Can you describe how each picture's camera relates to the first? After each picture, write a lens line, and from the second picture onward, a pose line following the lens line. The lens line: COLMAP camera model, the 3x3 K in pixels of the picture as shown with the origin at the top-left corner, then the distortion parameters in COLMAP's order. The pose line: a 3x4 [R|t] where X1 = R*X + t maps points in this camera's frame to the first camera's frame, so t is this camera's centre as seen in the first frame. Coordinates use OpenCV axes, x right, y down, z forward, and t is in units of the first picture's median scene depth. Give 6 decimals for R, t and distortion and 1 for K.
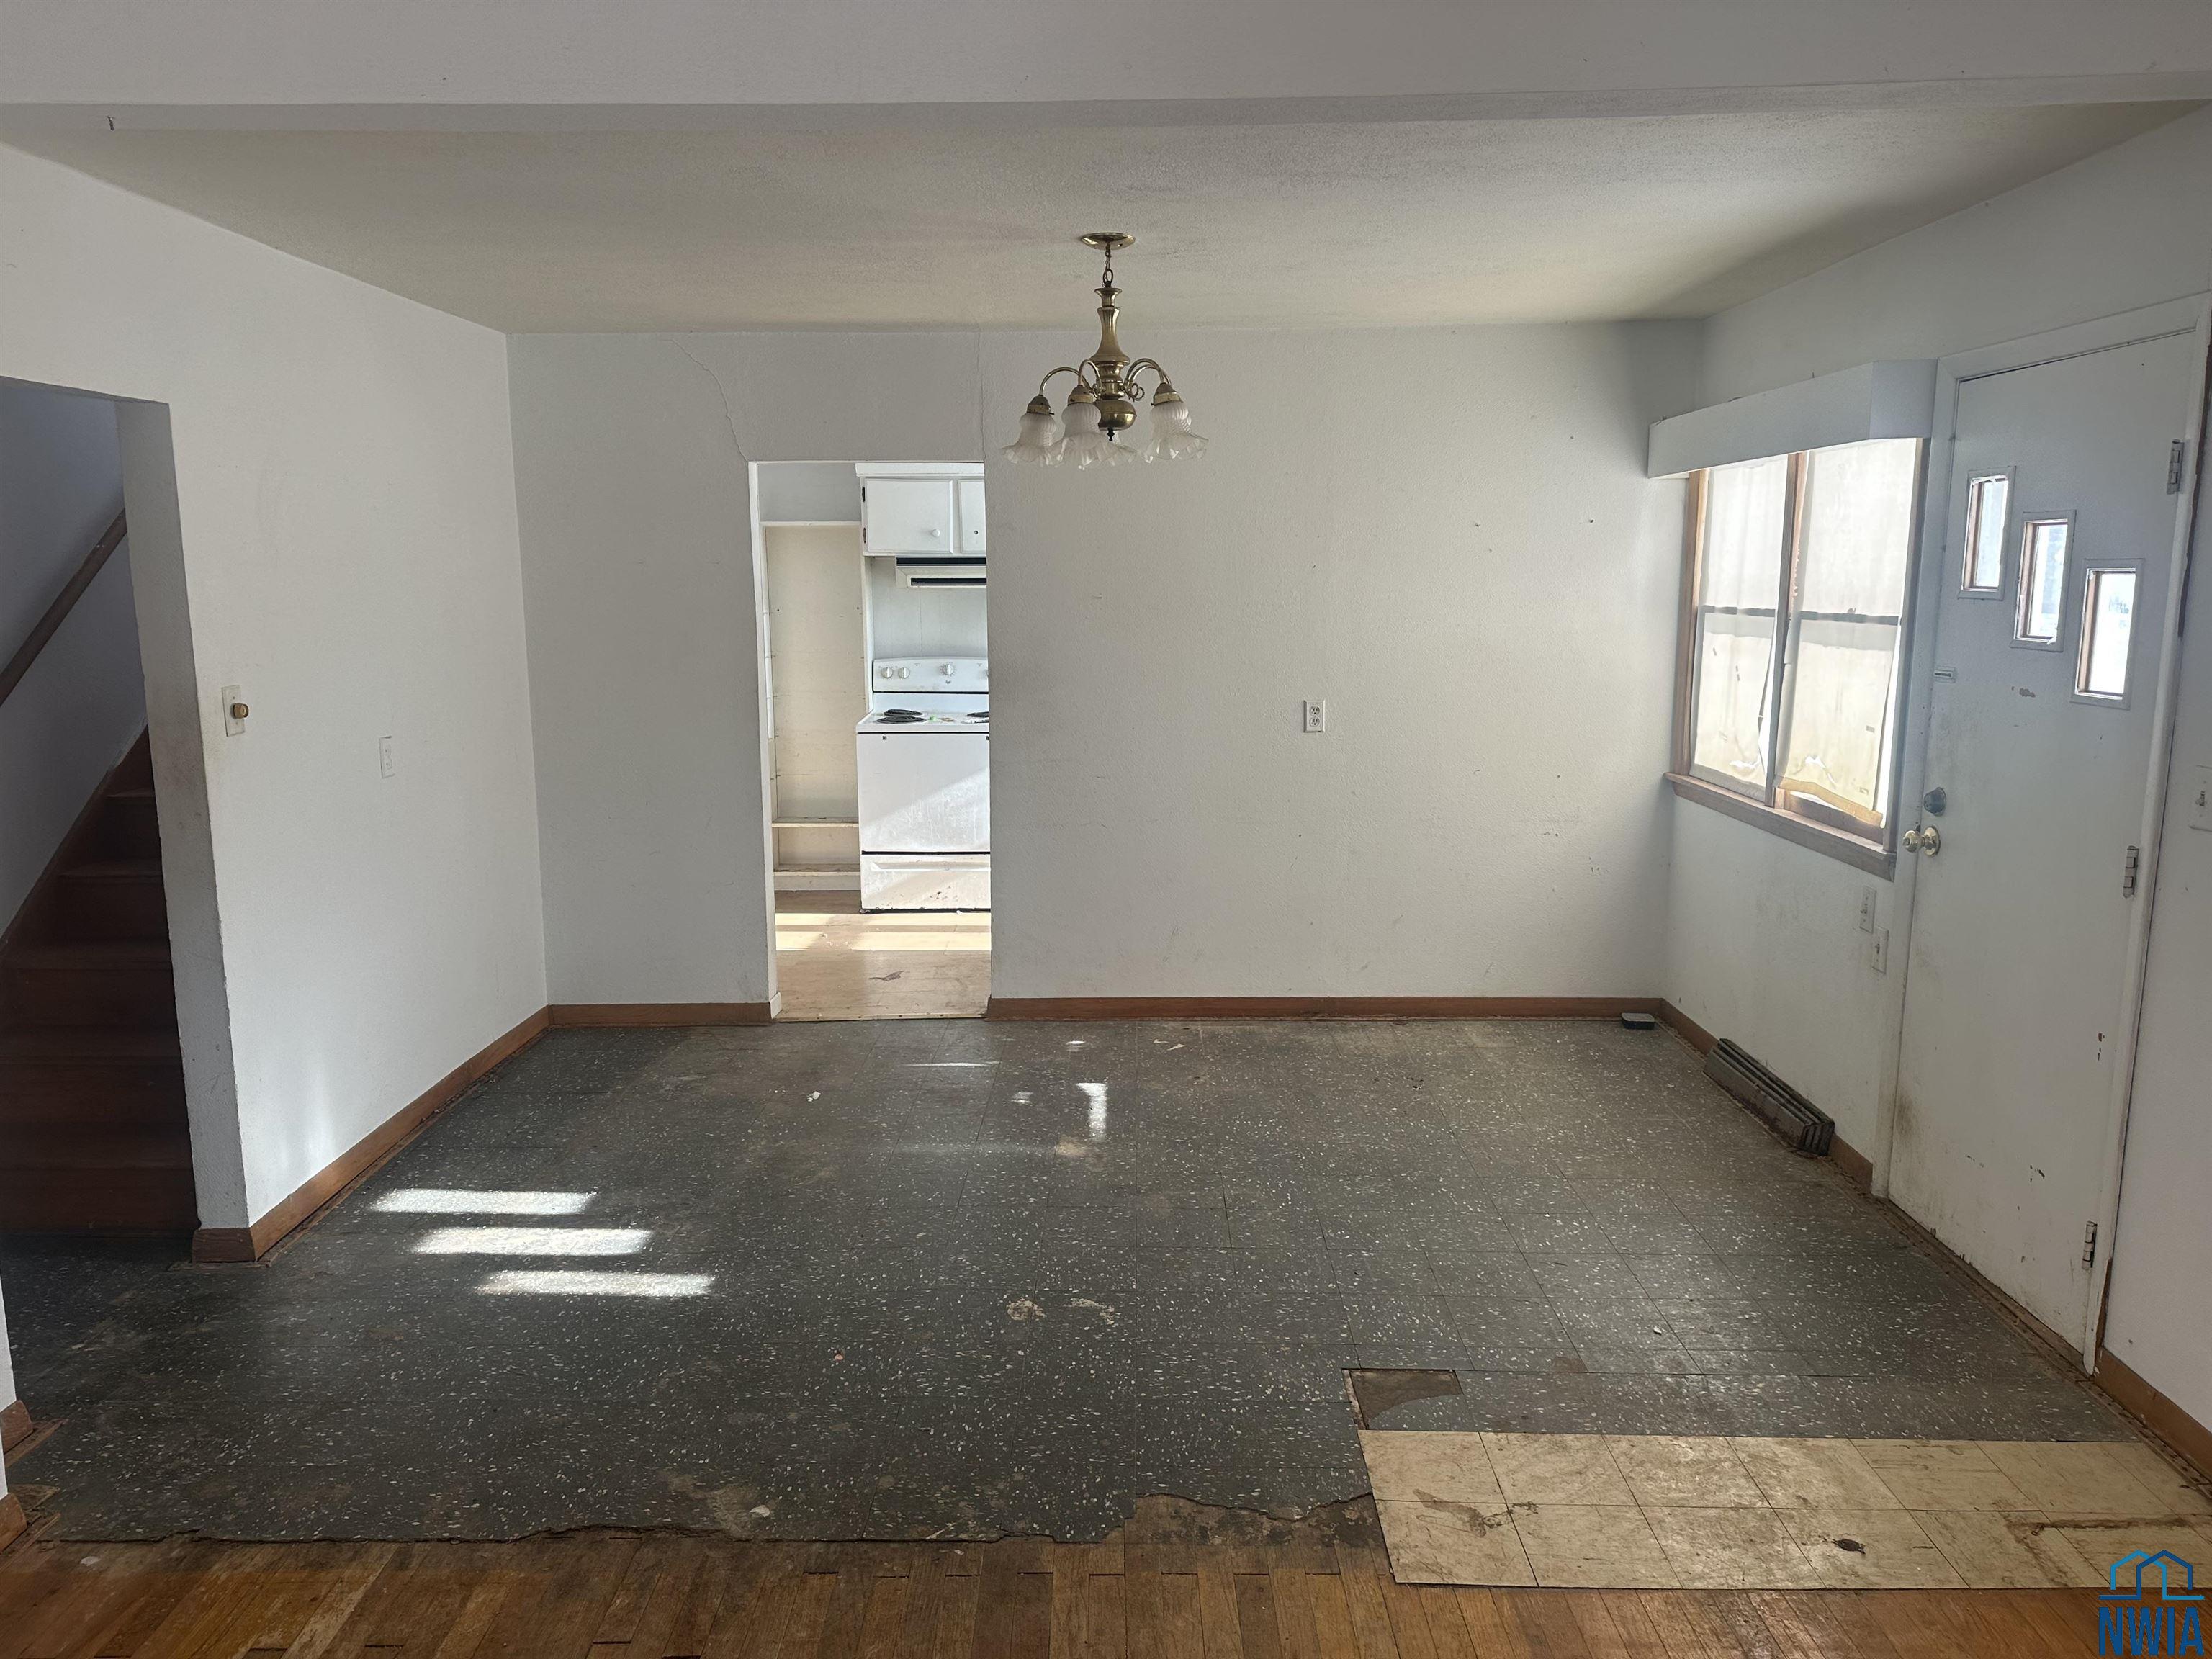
lens RADIAL K [[1557.9, 0, 1102.1], [0, 1557.9, 830.7], [0, 0, 1]] dist [0.051445, -0.068678]
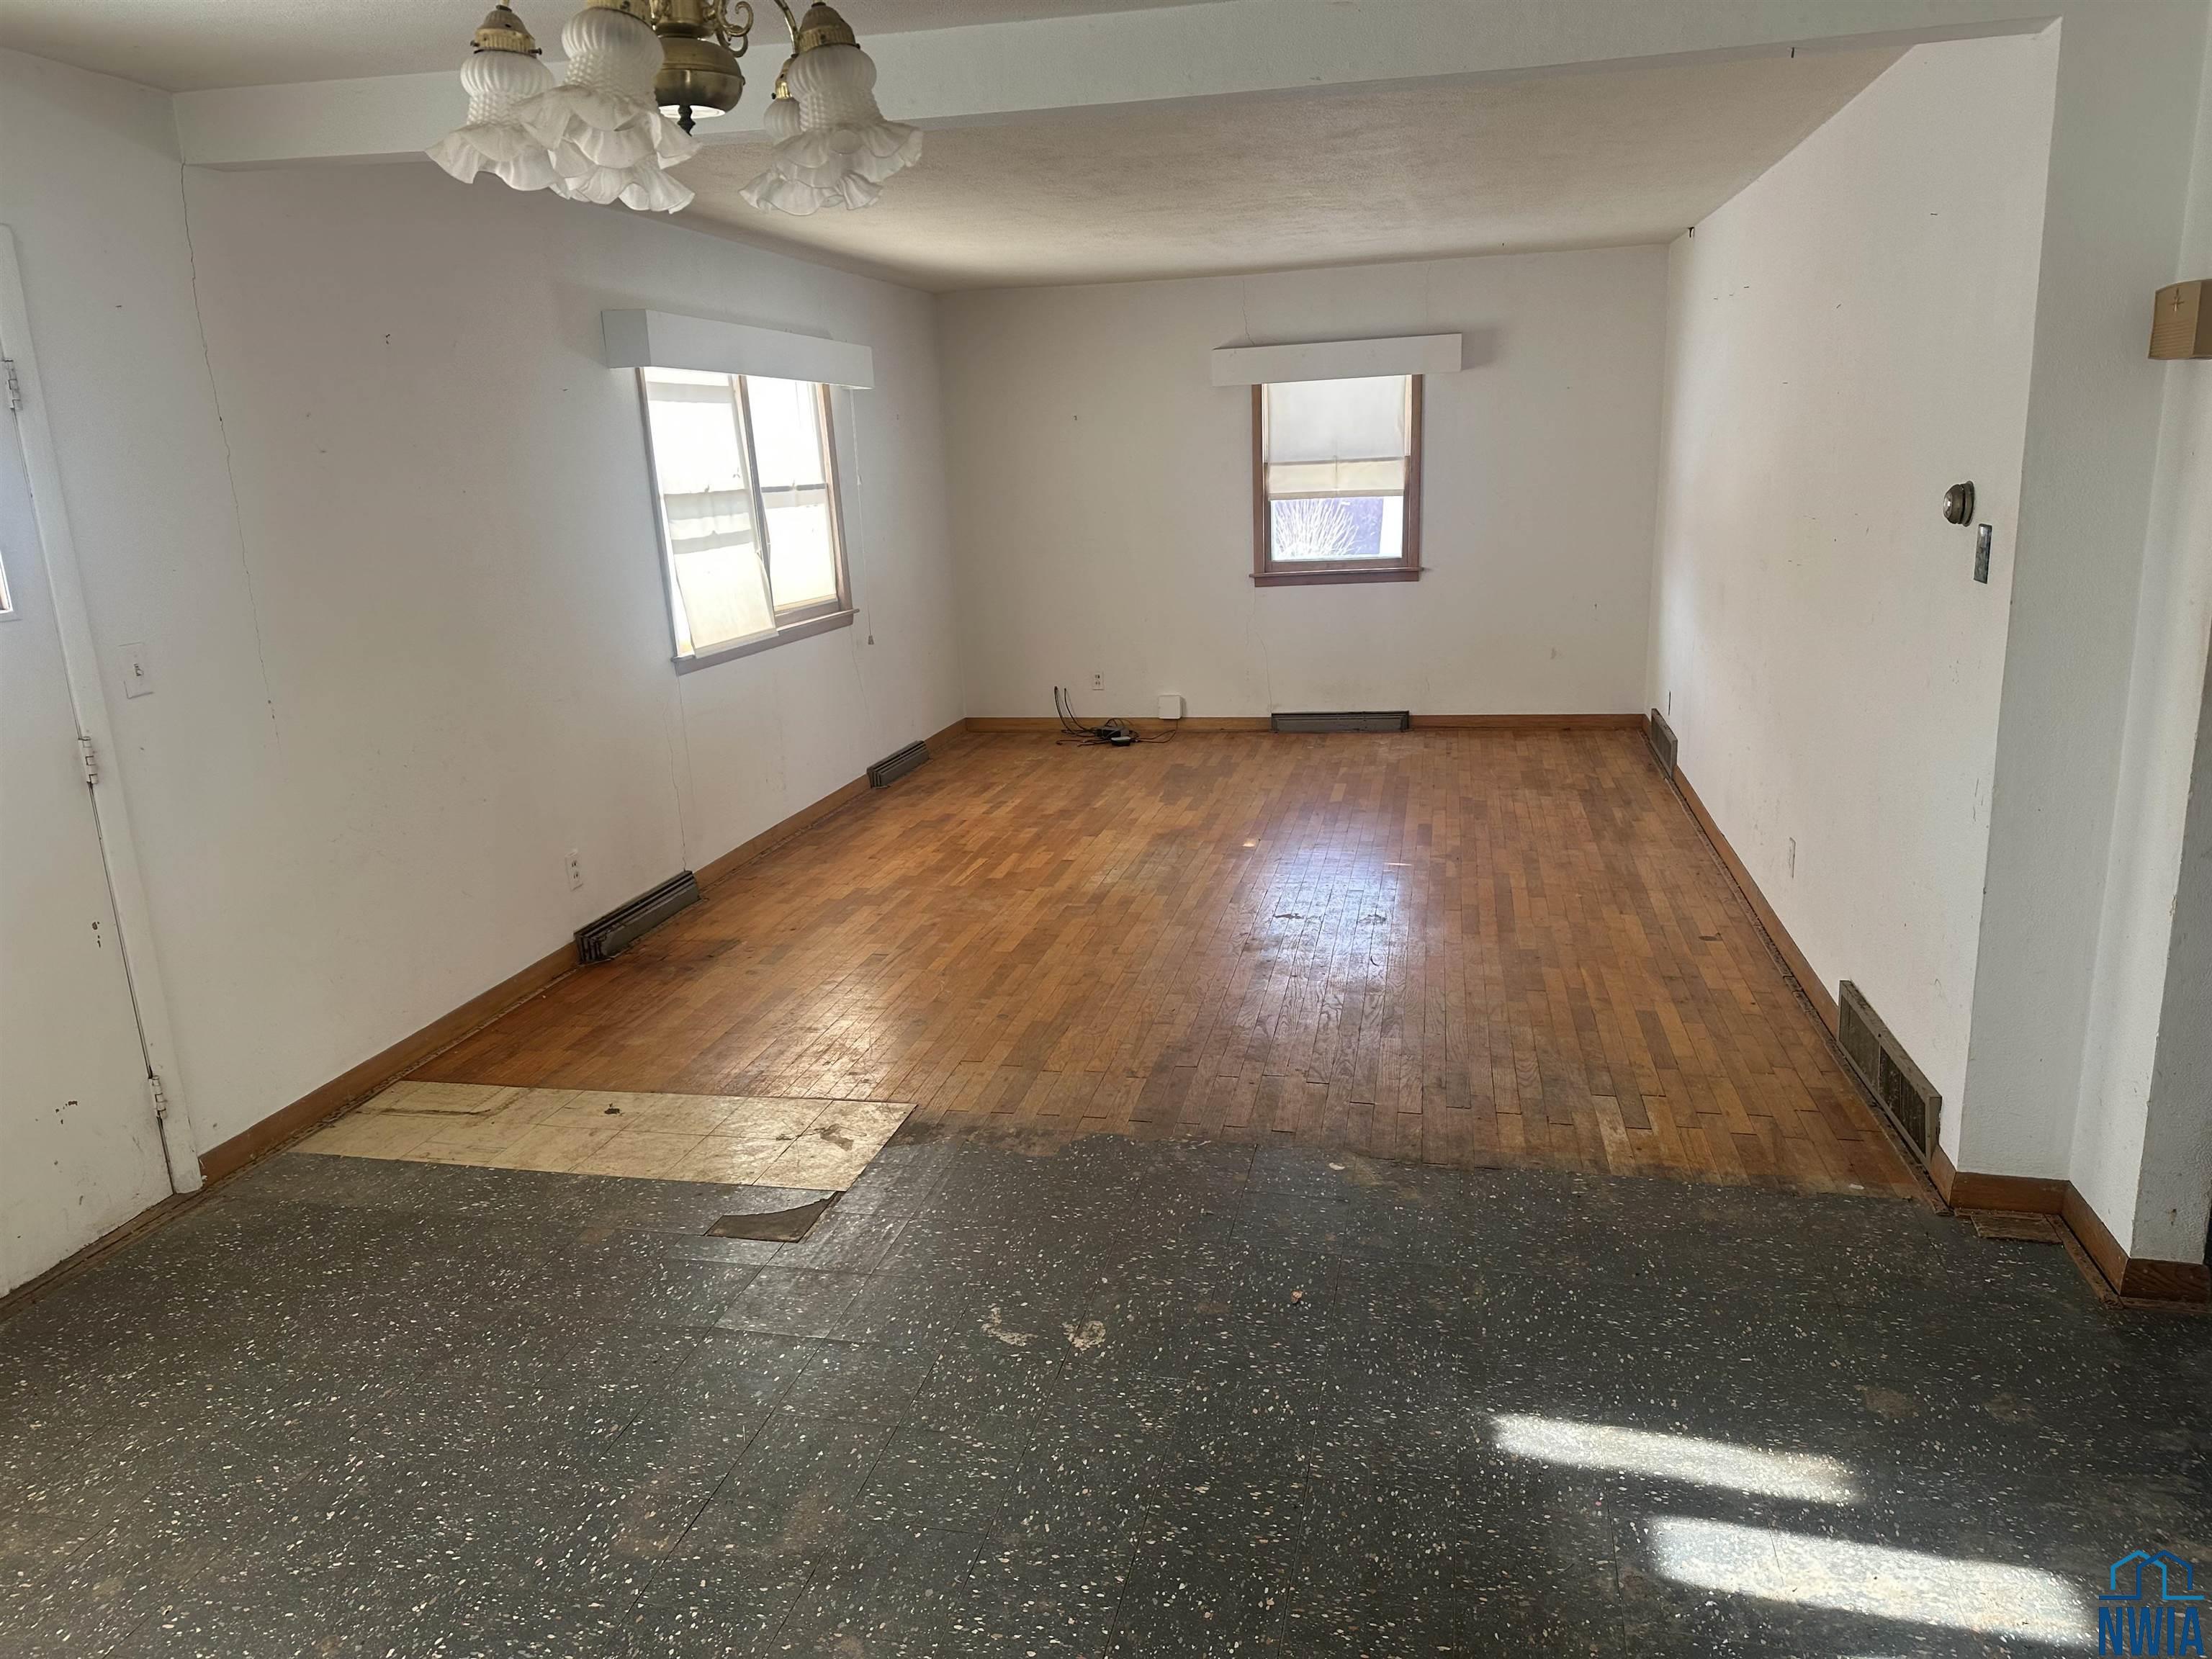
lens RADIAL K [[1557.9, 0, 1103.3], [0, 1557.9, 828.4], [0, 0, 1]] dist [0.051445, -0.068678]
pose [[-0.978663, -0.008277, 0.205306, -0.252239], [0.073842, 0.918267, 0.389016, -0.296138], [-0.191746, 0.395875, -0.898063, 1.808639]]
